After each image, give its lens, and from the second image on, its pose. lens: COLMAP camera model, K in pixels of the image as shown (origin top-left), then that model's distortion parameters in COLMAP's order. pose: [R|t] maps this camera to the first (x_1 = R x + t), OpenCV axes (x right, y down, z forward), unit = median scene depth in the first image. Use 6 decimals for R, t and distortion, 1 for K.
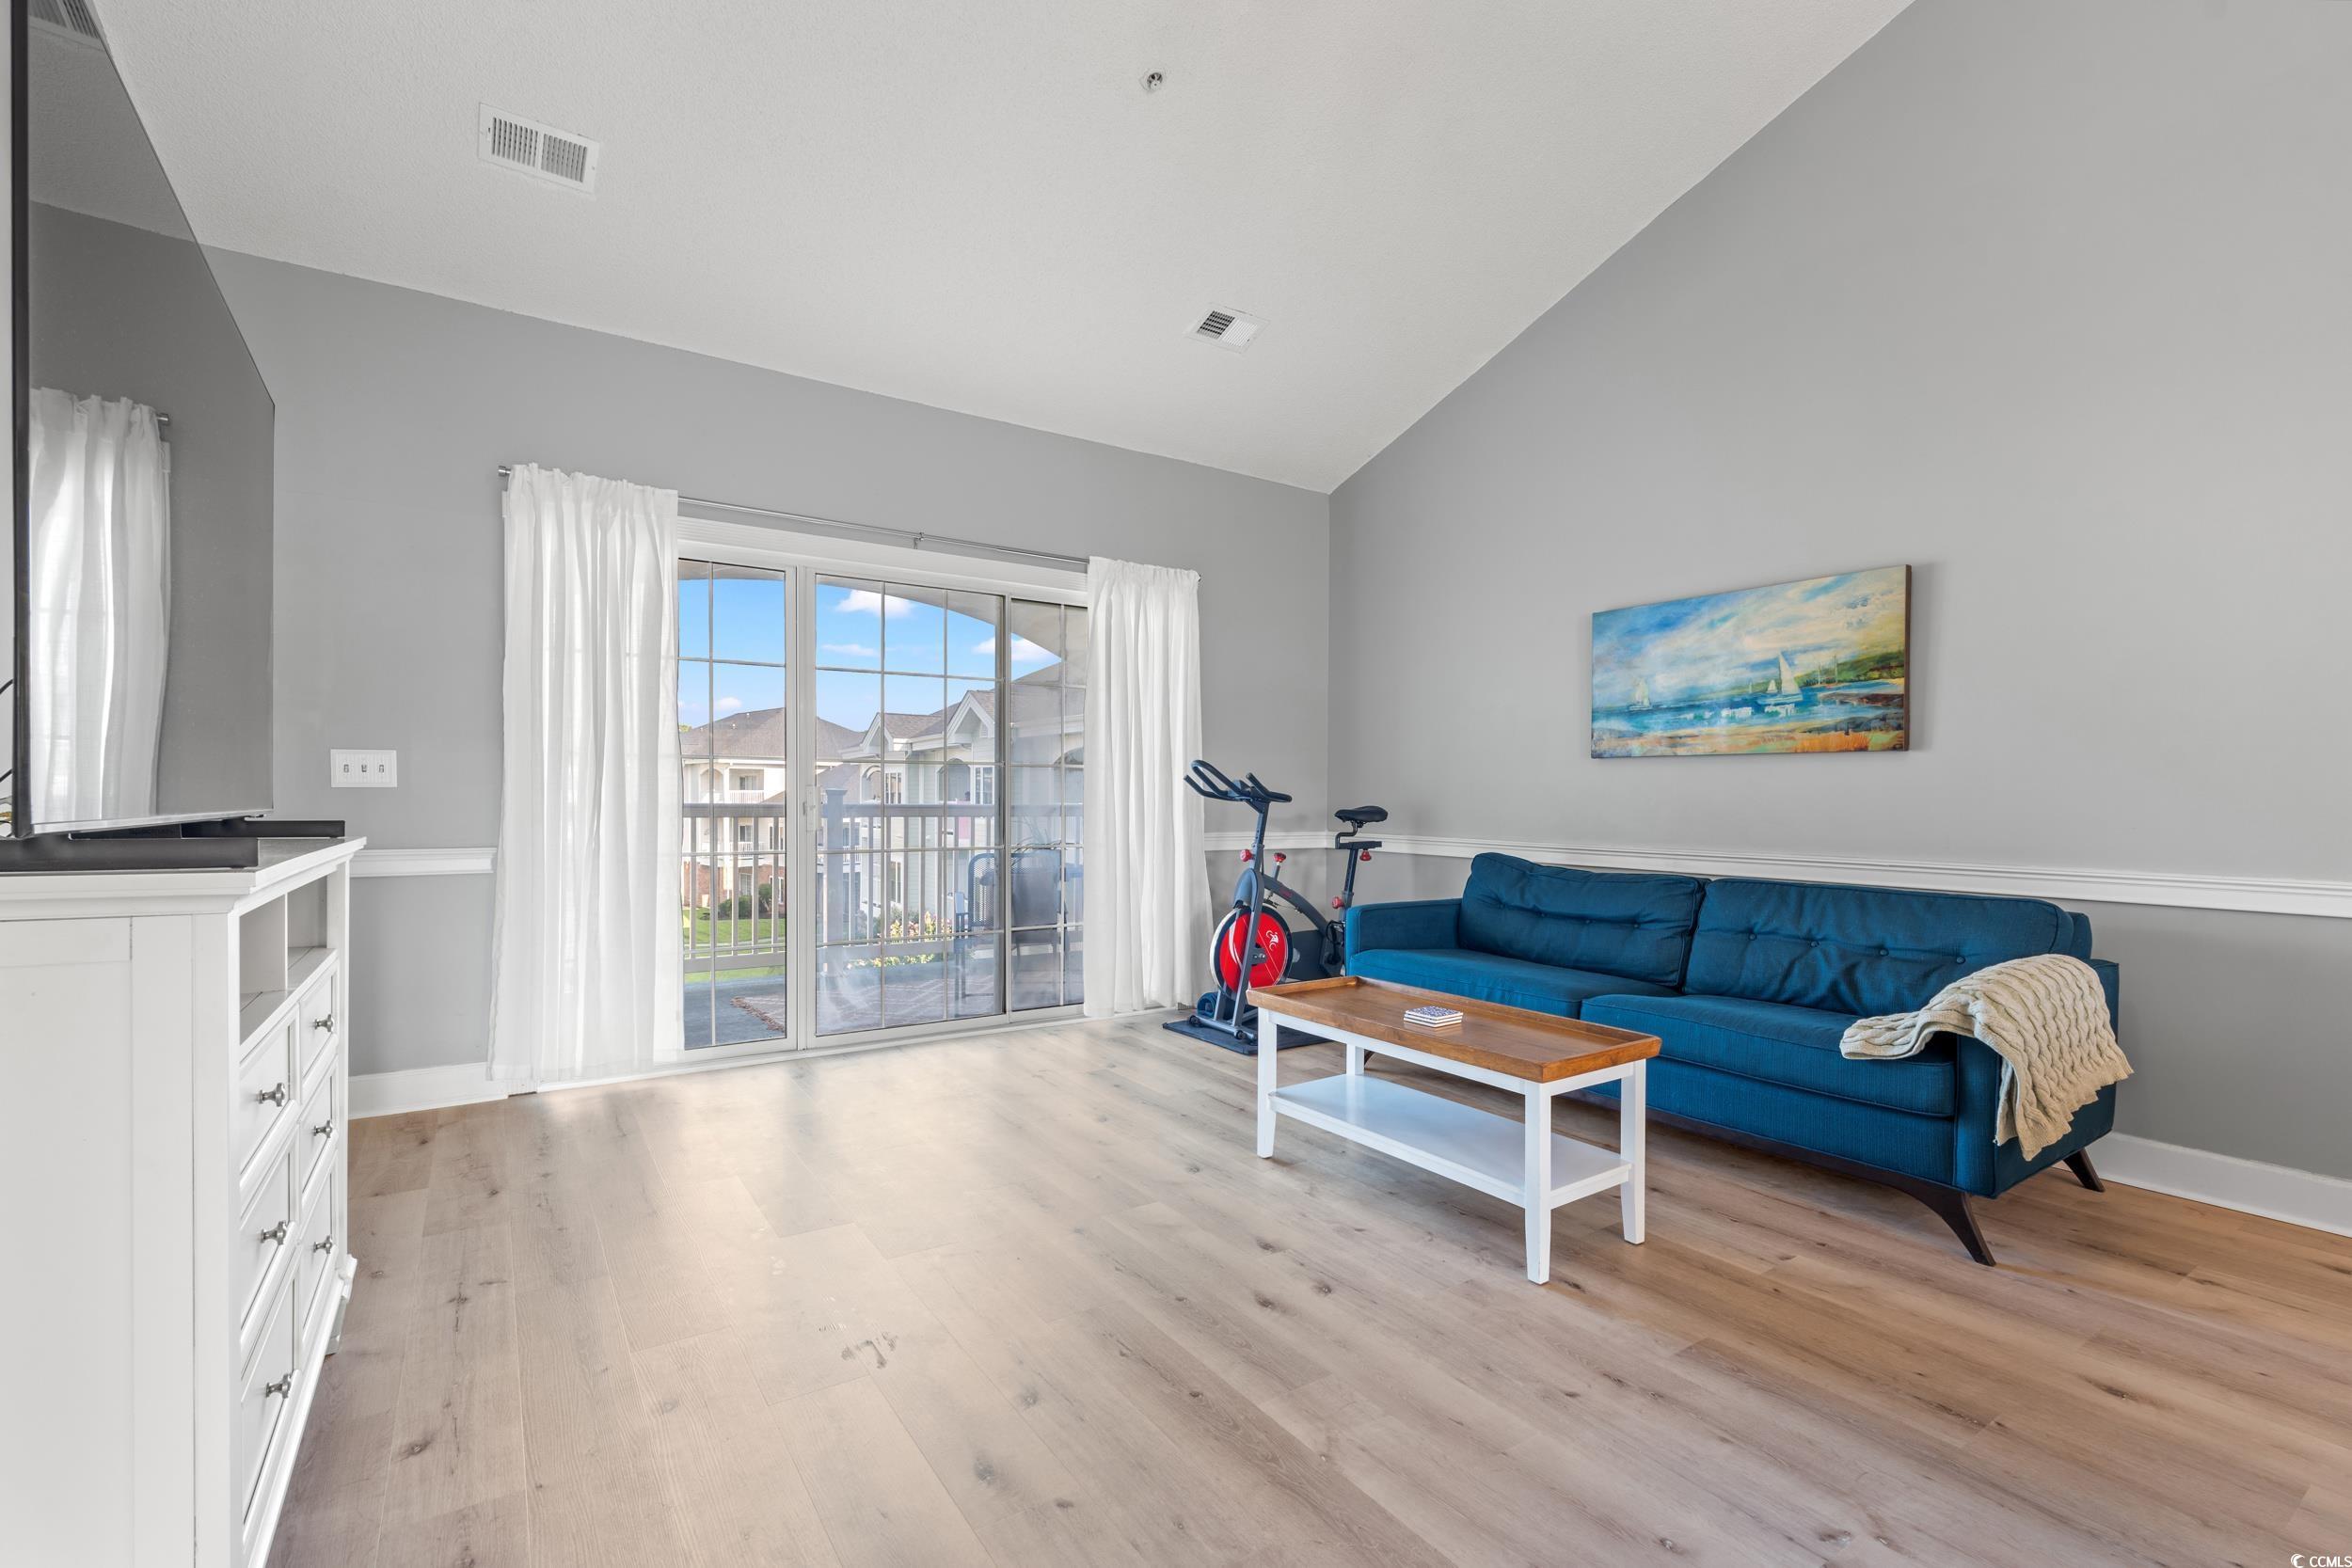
lens RADIAL K [[1046.6, 0, 1188.8], [0, 1046.6, 810.5], [0, 0, 1]] dist [-0.001972, -0.000242]
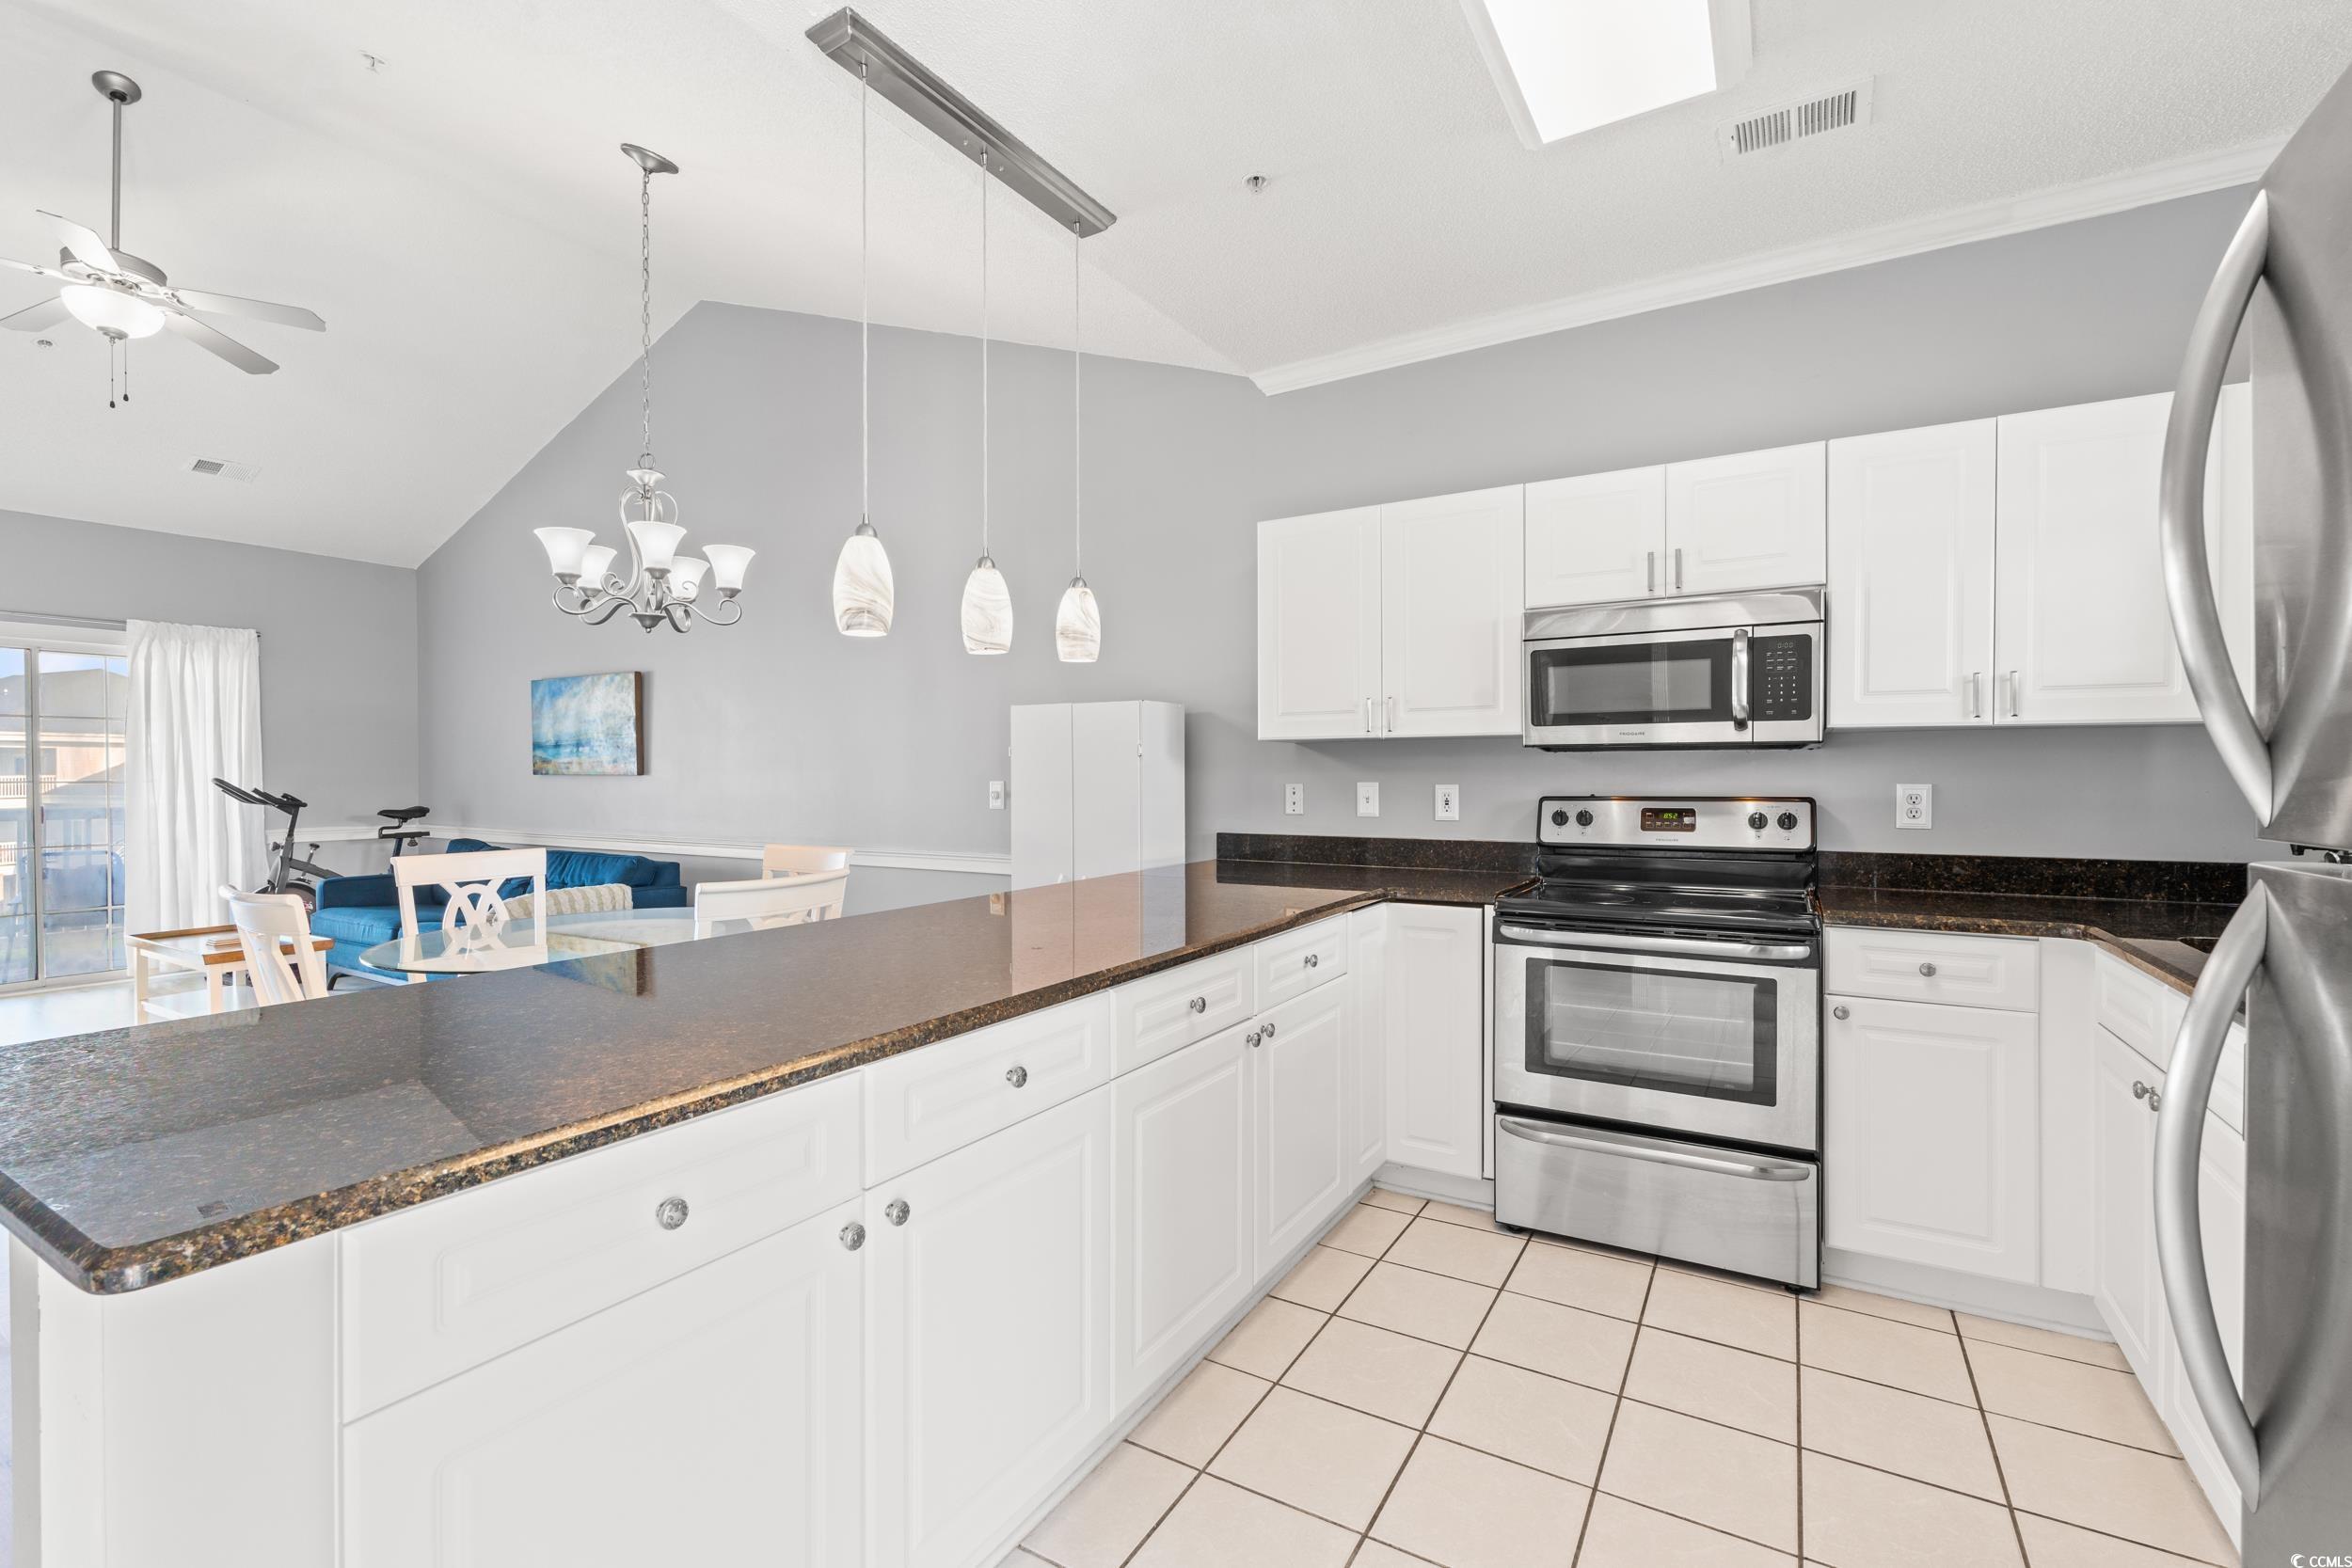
lens RADIAL K [[1020.2, 0, 1173.7], [0, 1020.2, 774.4], [0, 0, 1]] dist [-0.001237, -0.000412]
pose [[0.908306, -0.011037, 0.418160, 0.692286], [0.016061, 0.999835, -0.008496, -0.025445], [-0.417998, 0.014433, 0.908334, -0.849521]]
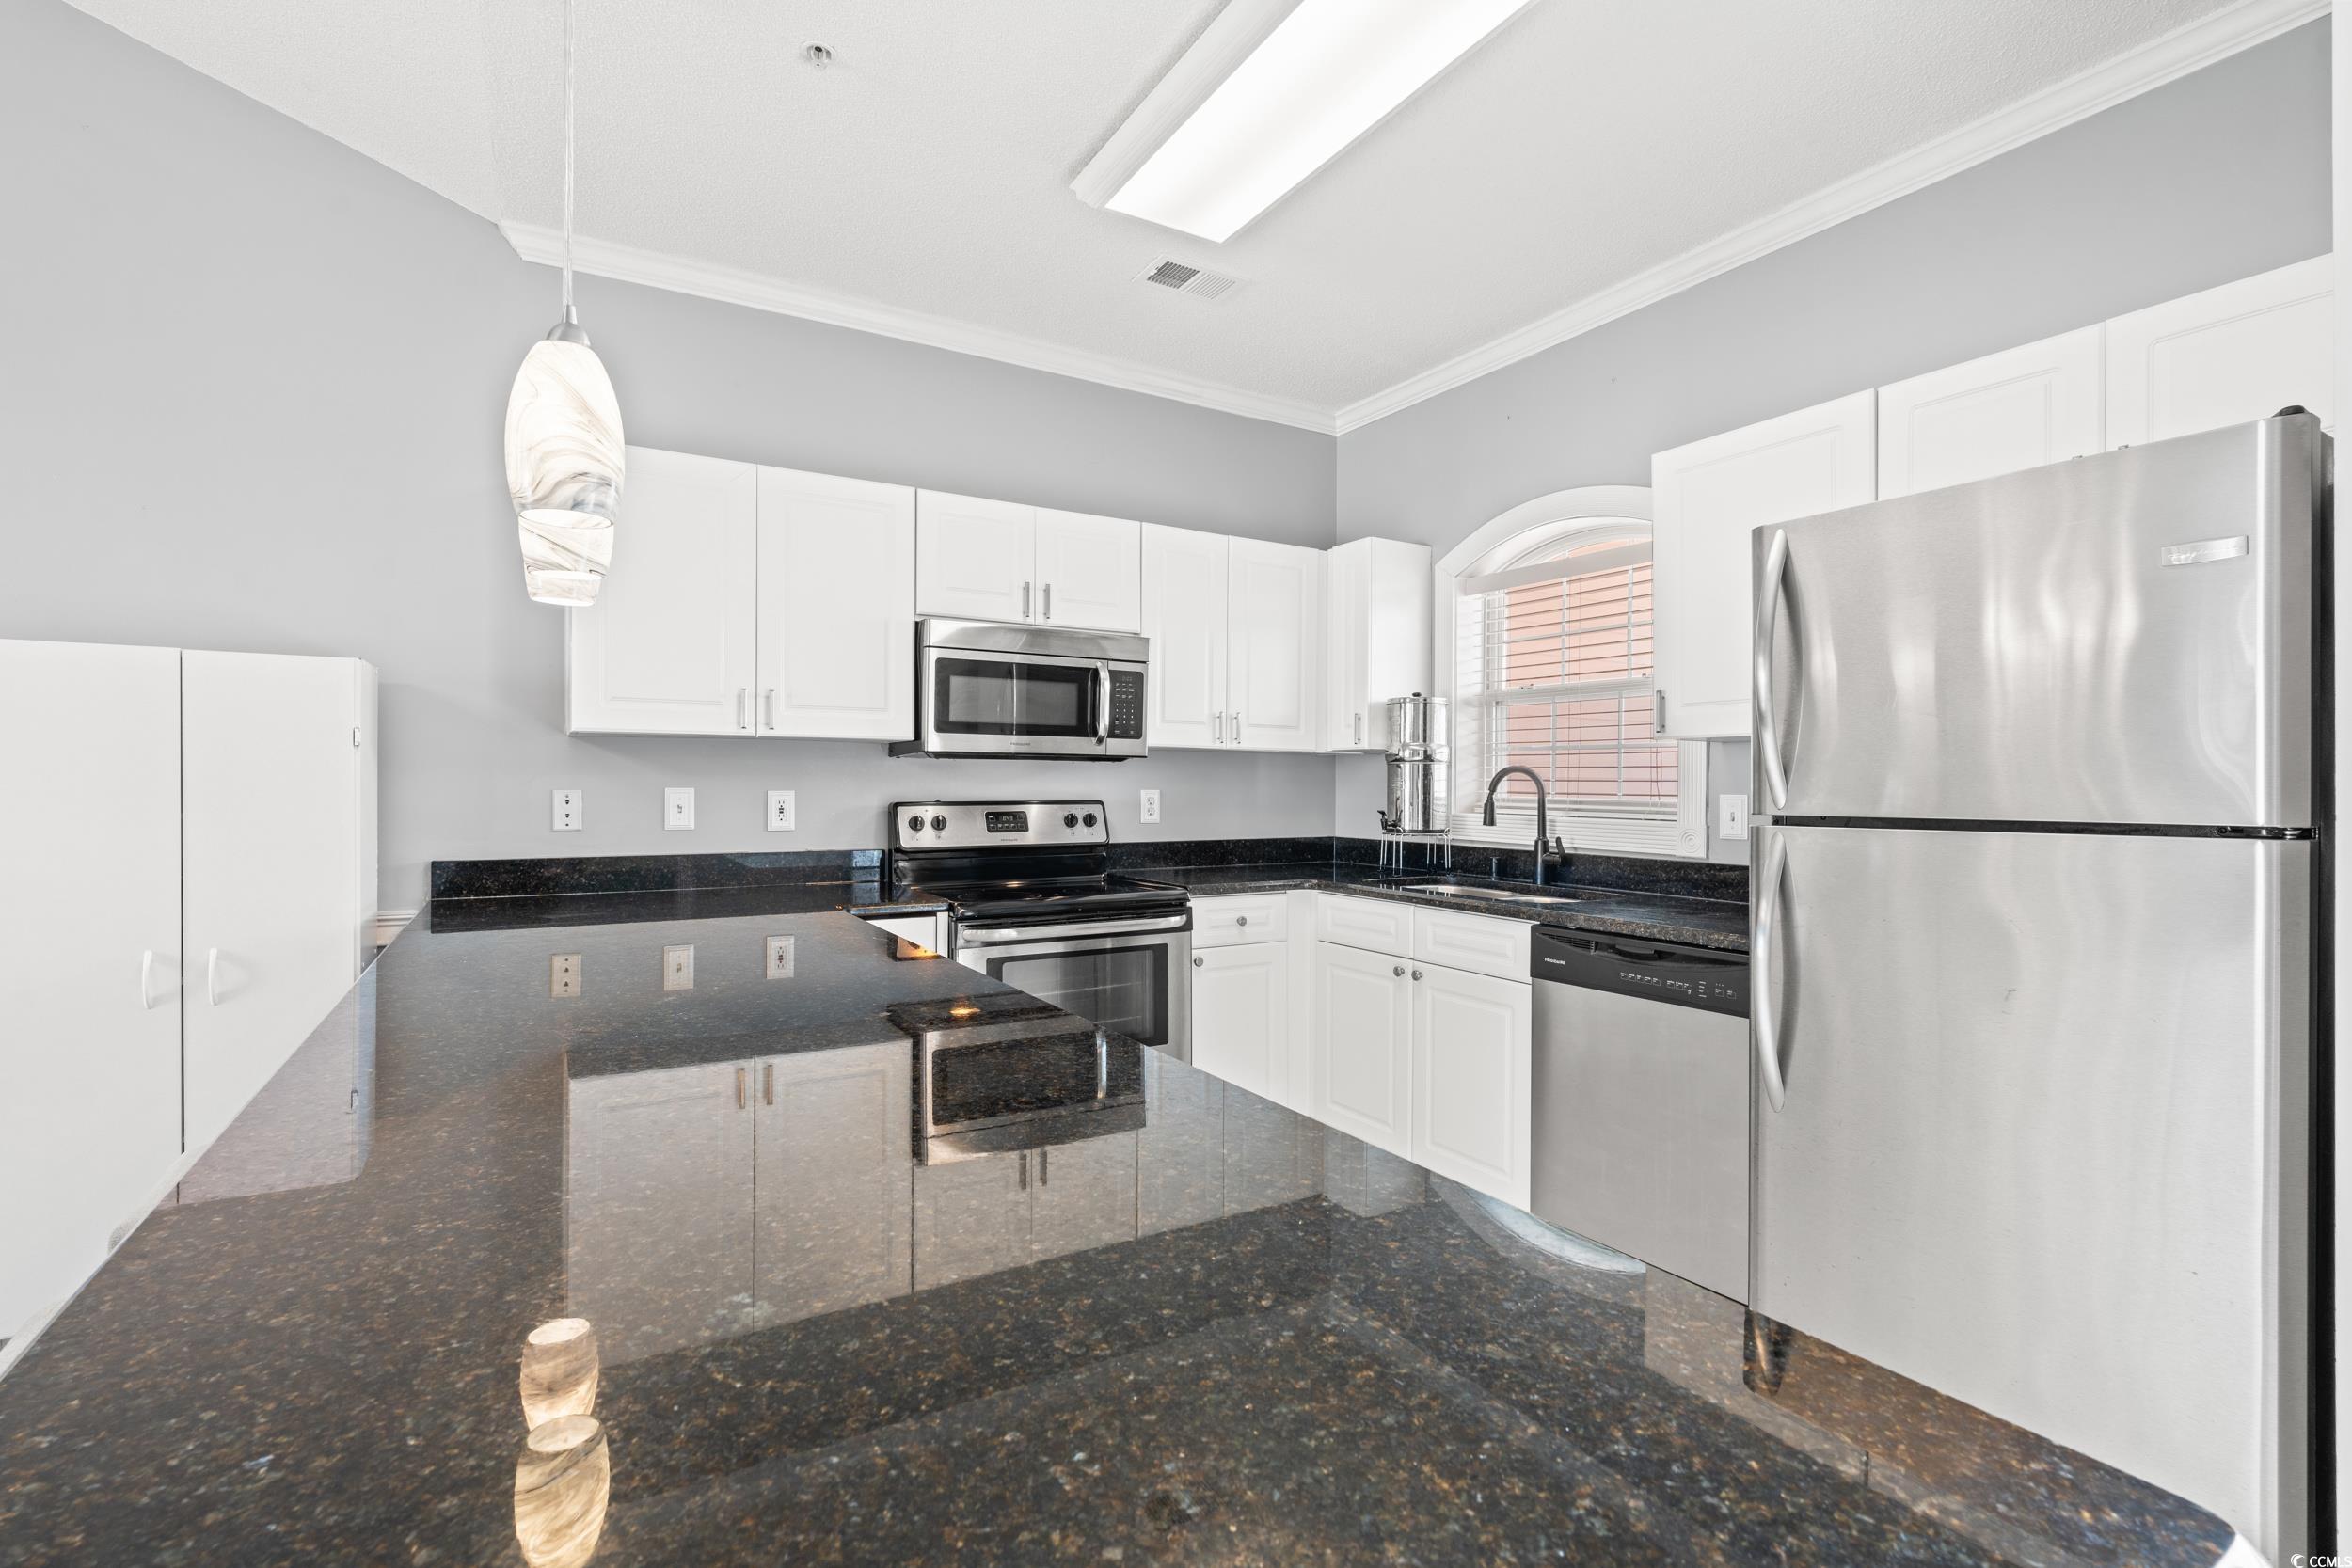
lens RADIAL K [[1071.0, 0, 1176.0], [0, 1071.0, 784.0], [0, 0, 1]] dist [0.001792, -0.000142]
pose [[0.054241, -0.011001, 0.998467, 0.457282], [0.005620, 0.999927, 0.010712, -0.032459], [-0.998512, 0.005030, 0.054299, -0.489762]]
